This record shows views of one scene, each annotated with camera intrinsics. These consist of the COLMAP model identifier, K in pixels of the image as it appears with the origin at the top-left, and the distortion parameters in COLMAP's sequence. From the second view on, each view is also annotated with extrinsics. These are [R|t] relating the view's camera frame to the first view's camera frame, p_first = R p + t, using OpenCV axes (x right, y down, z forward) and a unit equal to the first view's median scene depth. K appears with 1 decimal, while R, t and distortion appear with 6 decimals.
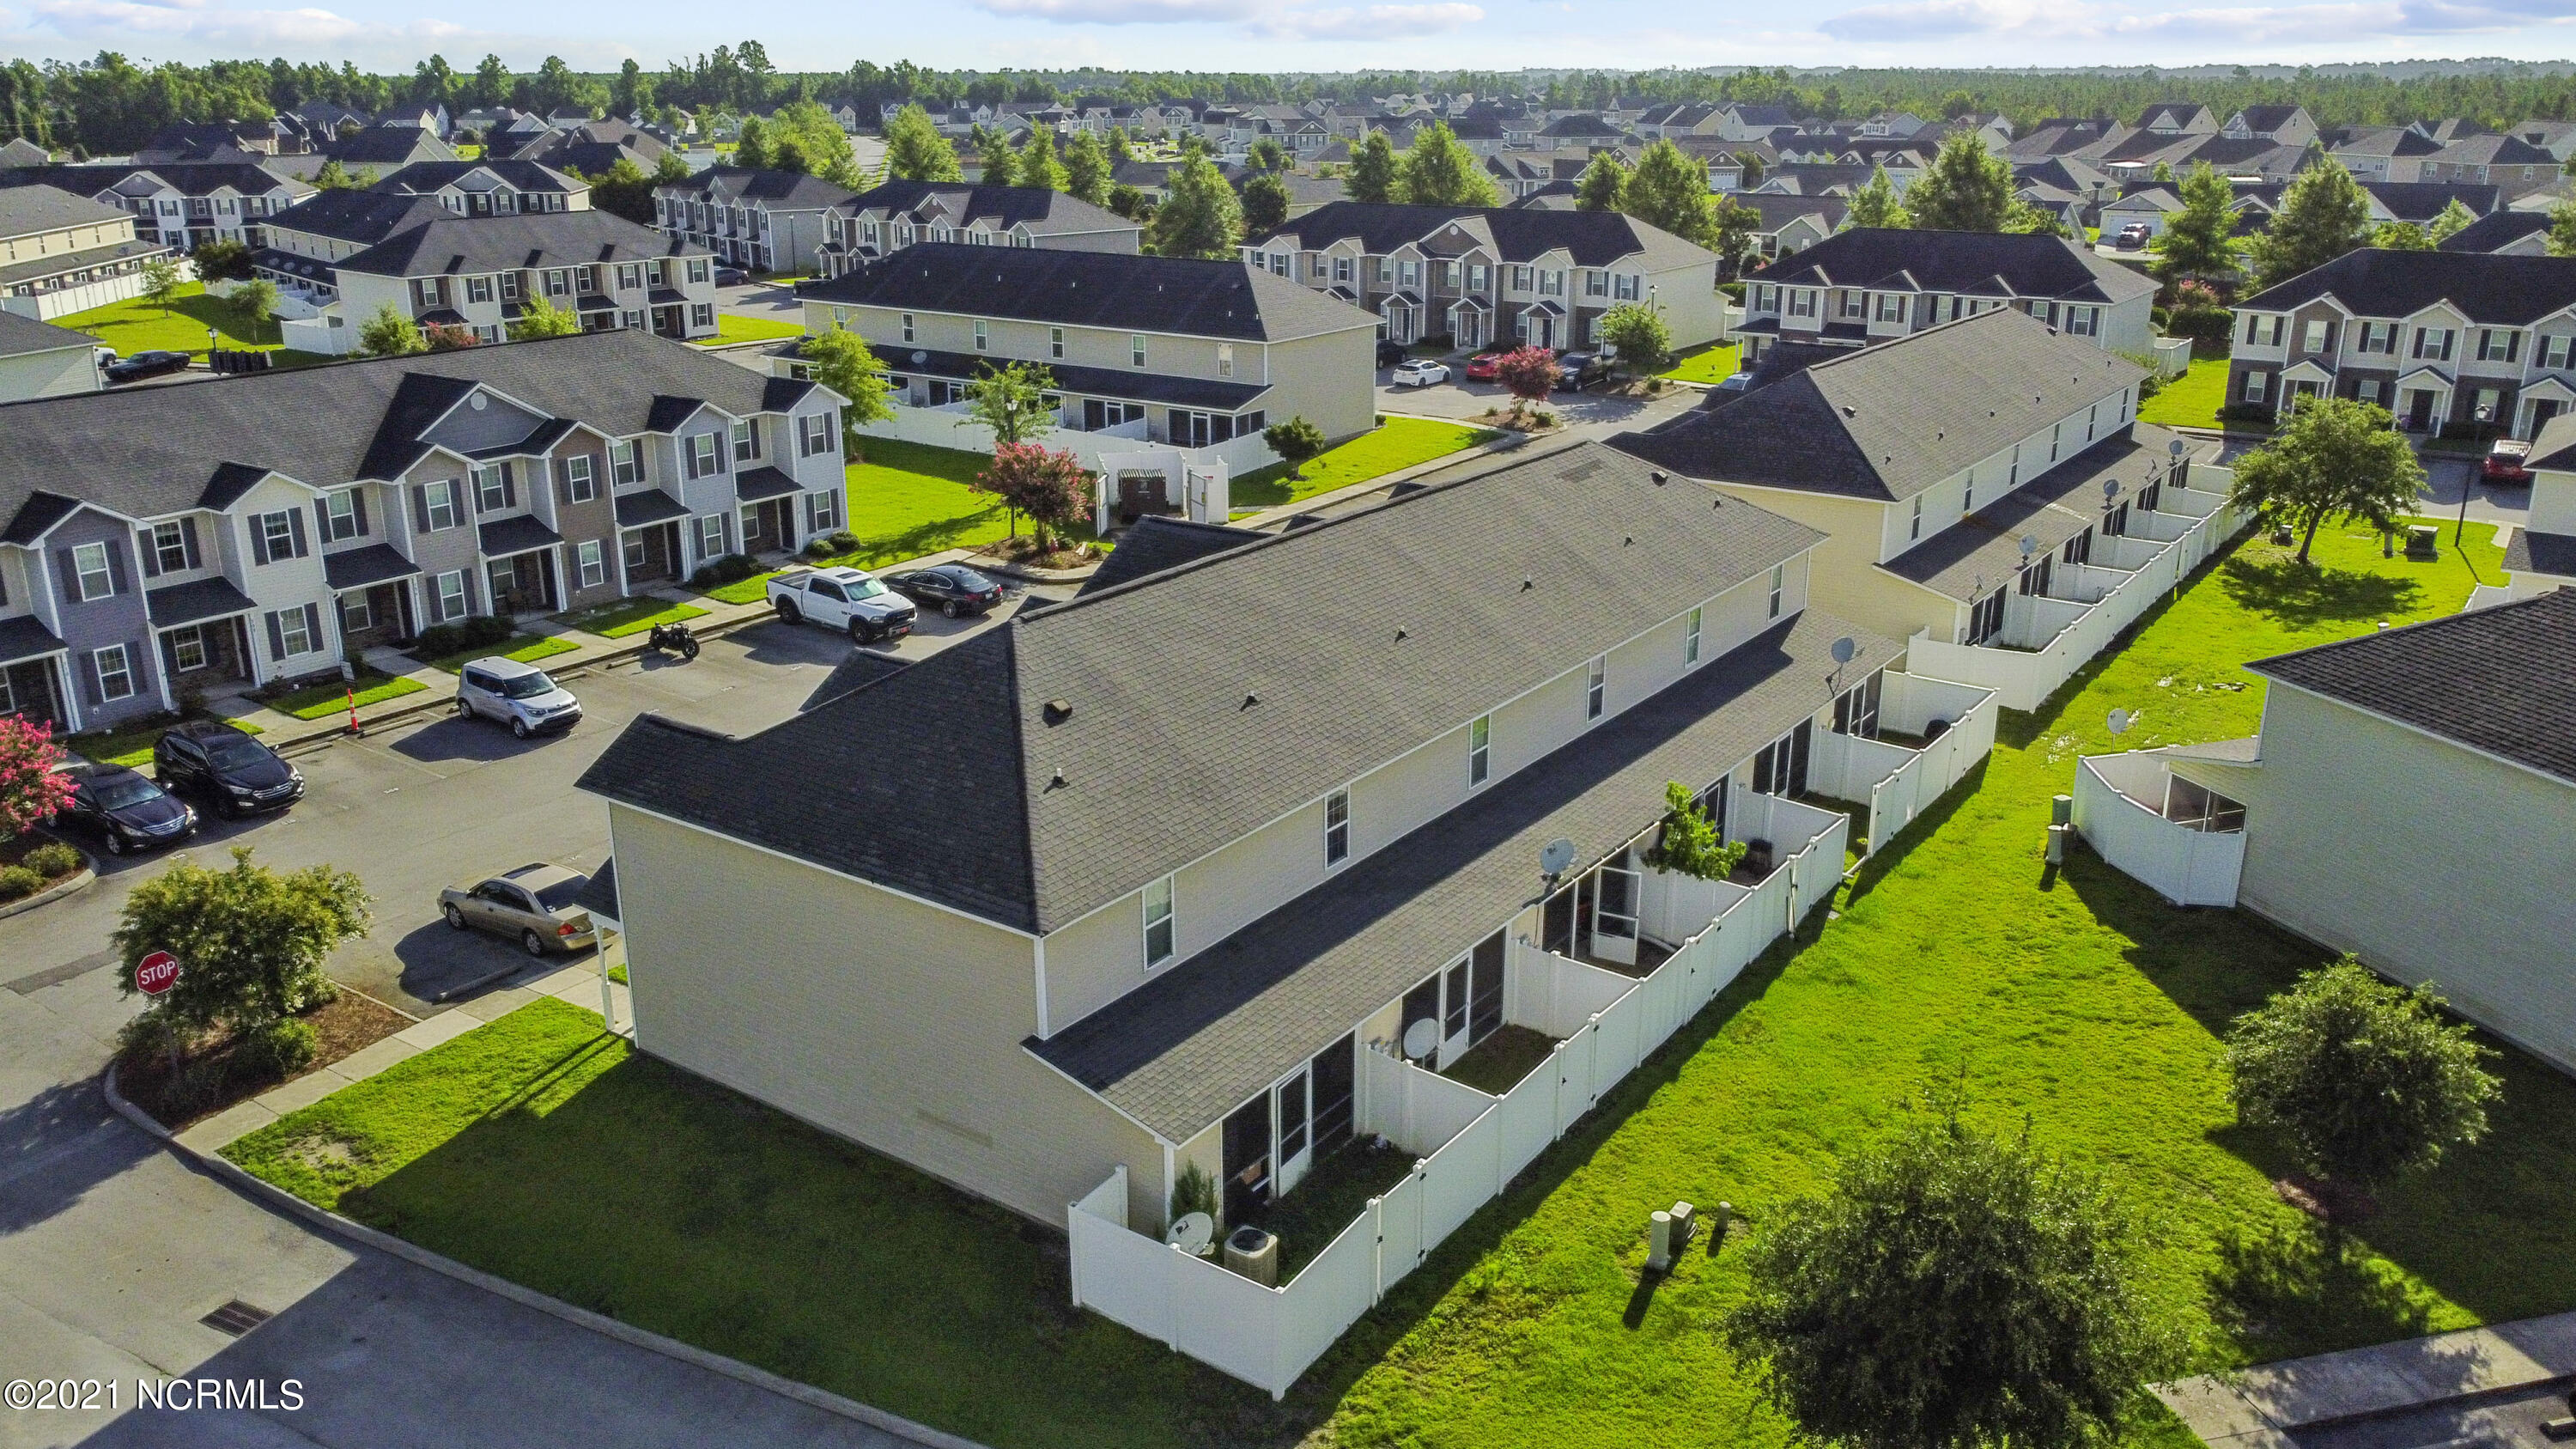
lens RADIAL K [[1967.3, 0, 1269.9], [0, 1967.3, 730.7], [0, 0, 1]] dist [0.006633, -0.008434]
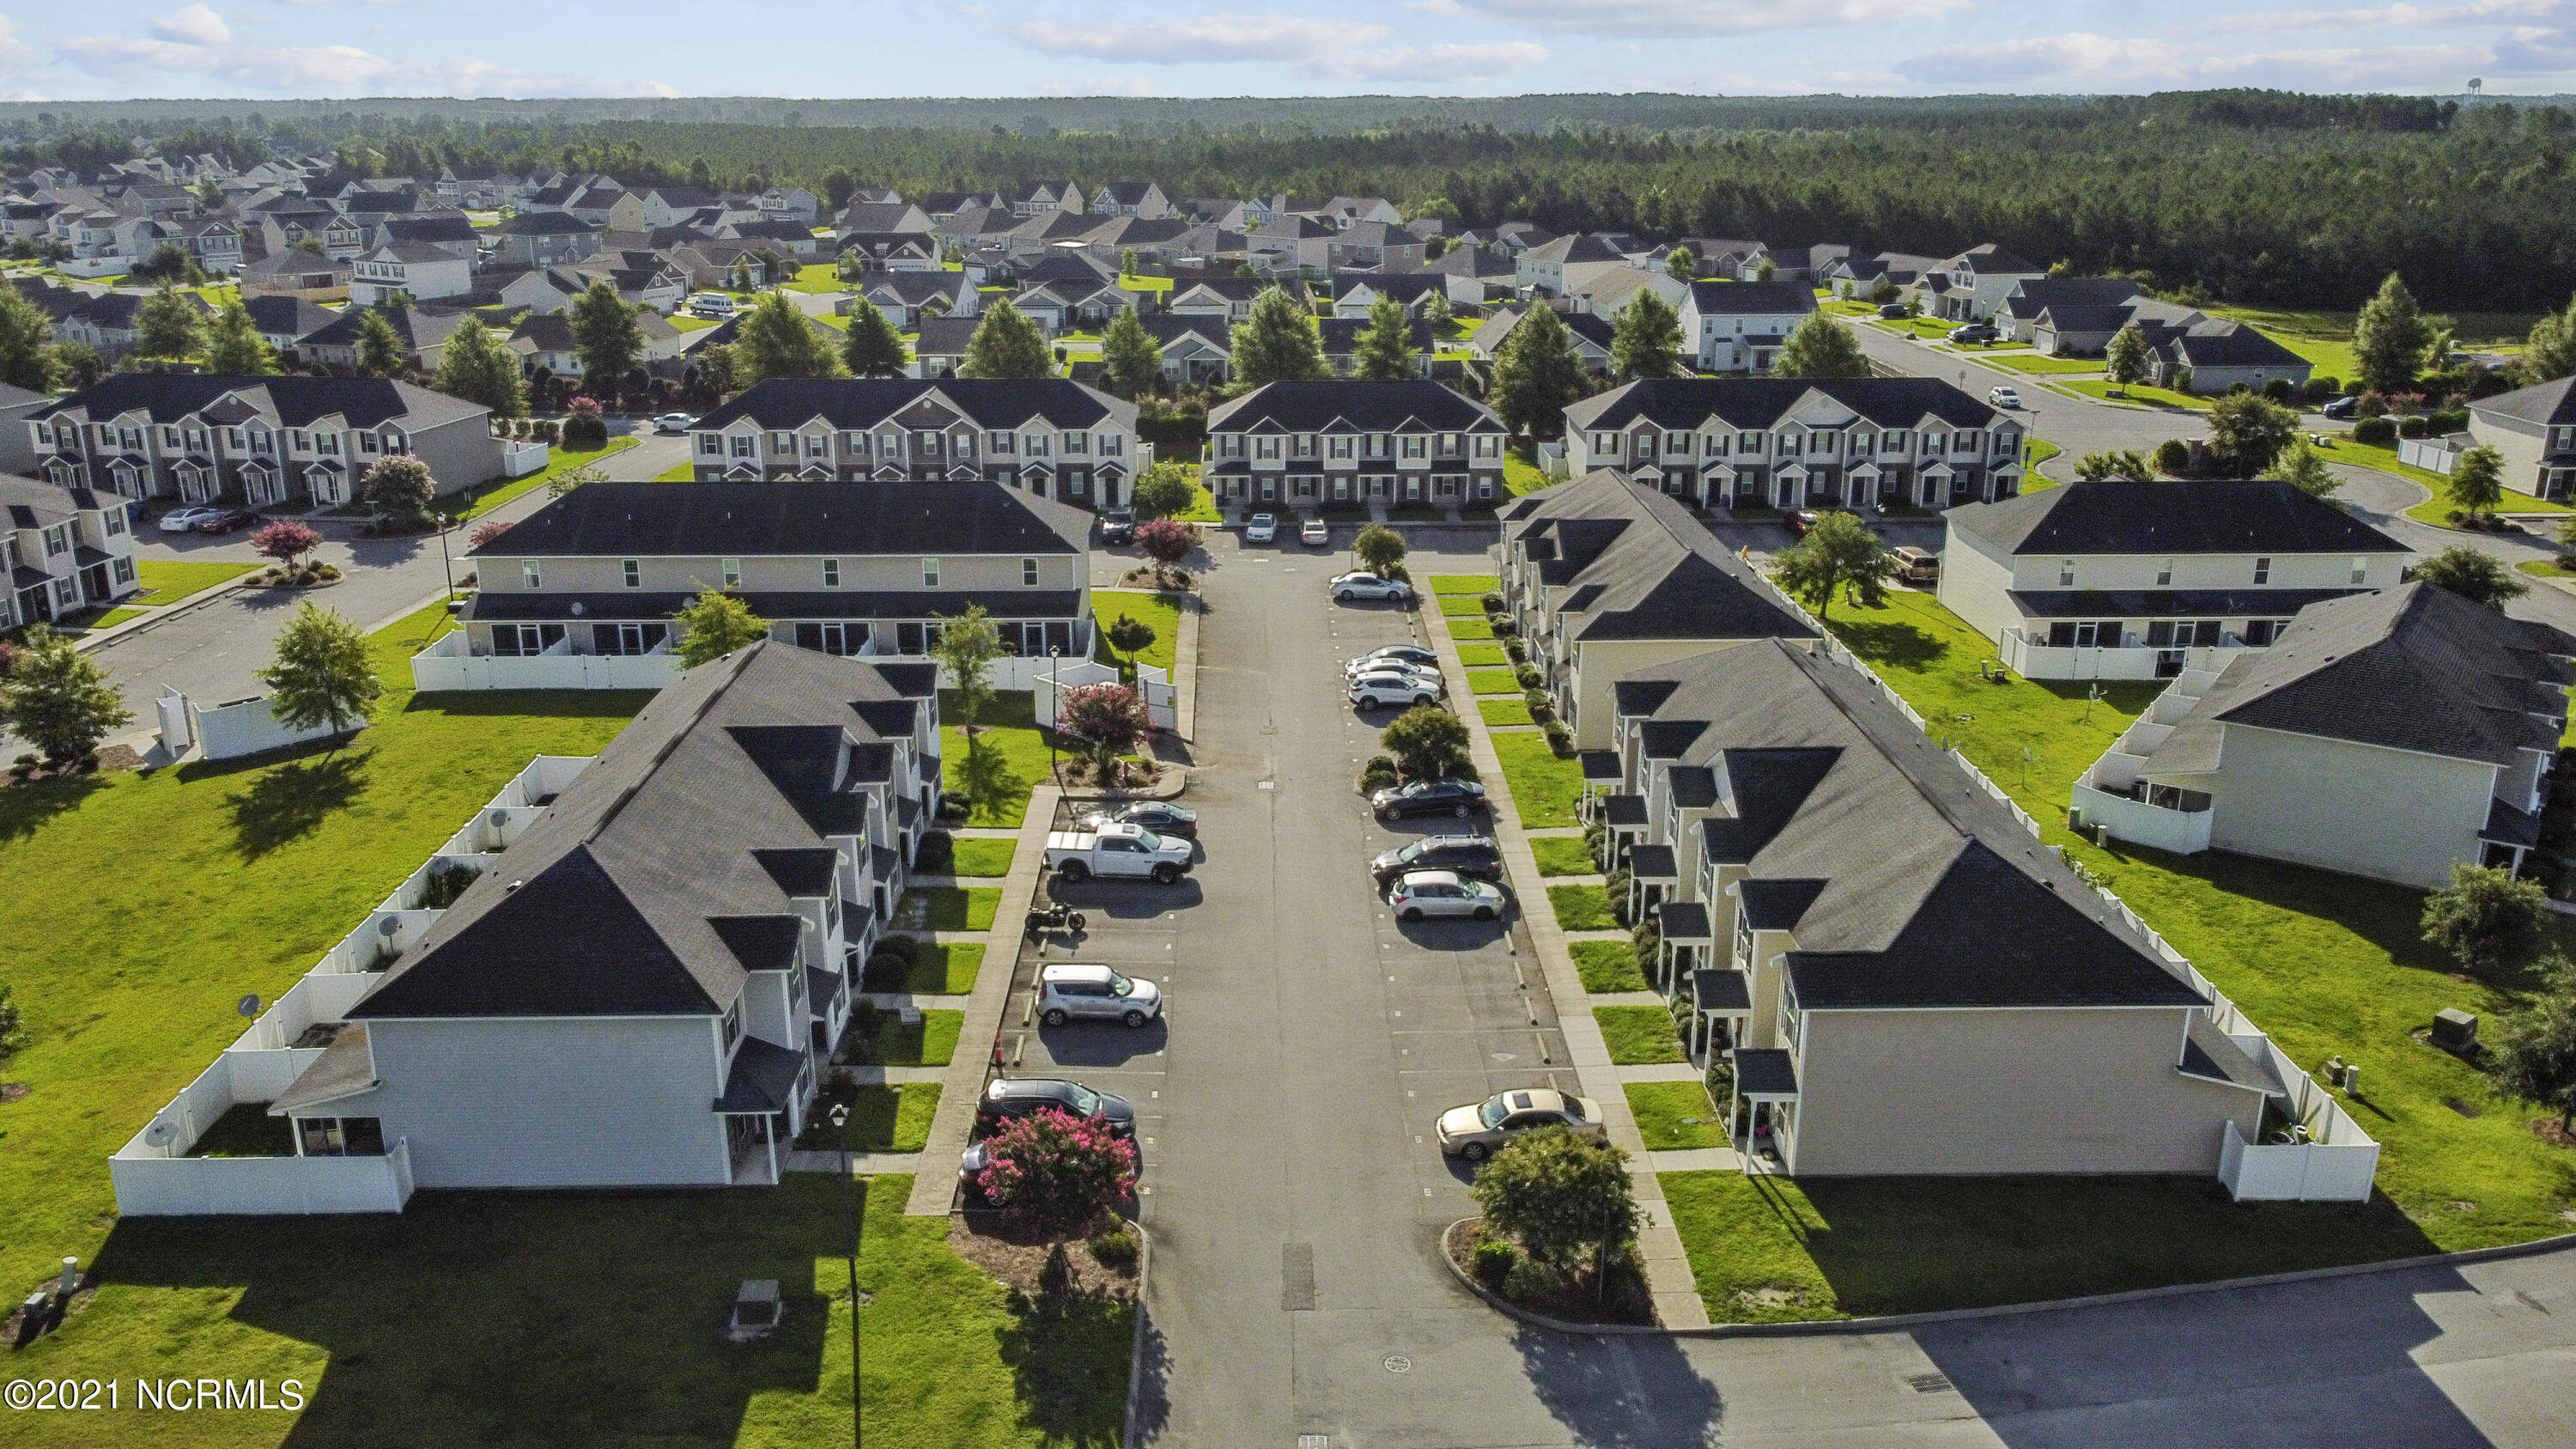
lens RADIAL K [[1967.3, 0, 1269.9], [0, 1967.3, 730.7], [0, 0, 1]] dist [0.006633, -0.008434]
pose [[0.806831, -0.182676, 0.561831, -0.842626], [0.189492, 0.980768, 0.046767, -0.186630], [-0.559569, 0.068729, 0.825929, -0.017064]]
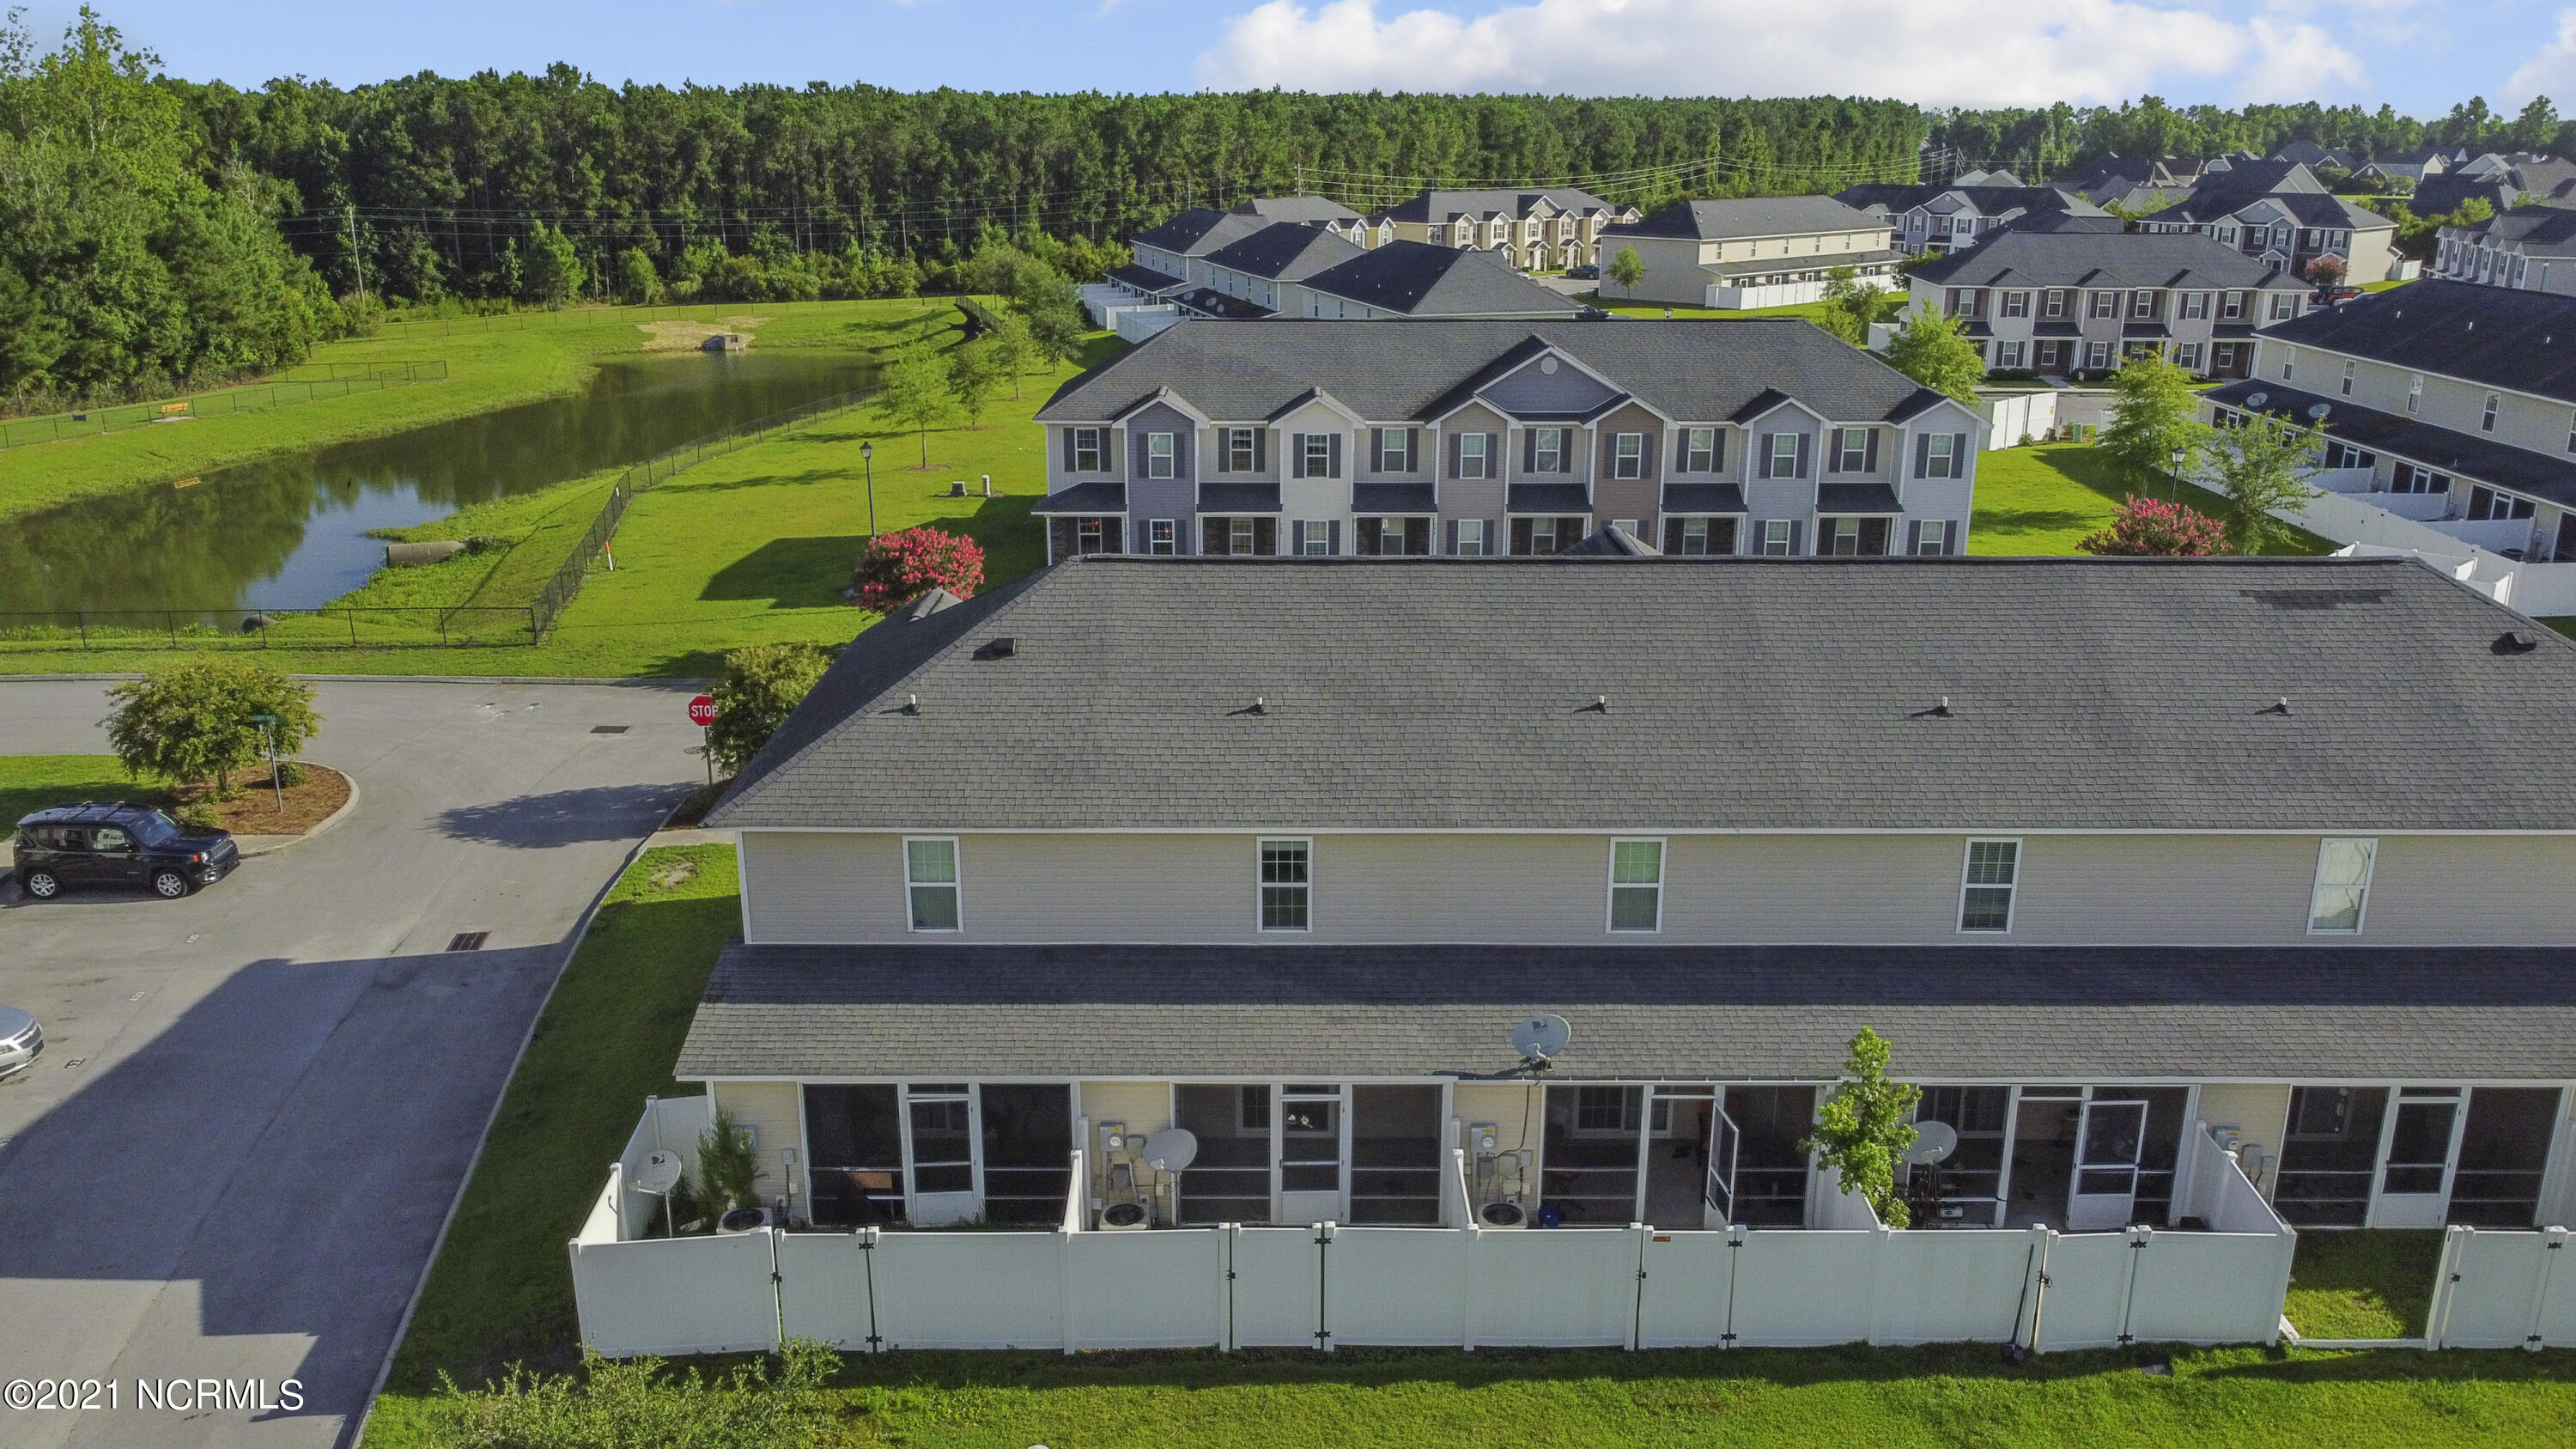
lens RADIAL K [[1967.3, 0, 1269.9], [0, 1967.3, 730.7], [0, 0, 1]] dist [0.006633, -0.008434]
pose [[0.578335, 0.243254, -0.778689, 0.374058], [-0.261727, 0.959379, 0.105314, -0.055542], [0.772676, 0.142897, 0.618508, 0.284350]]
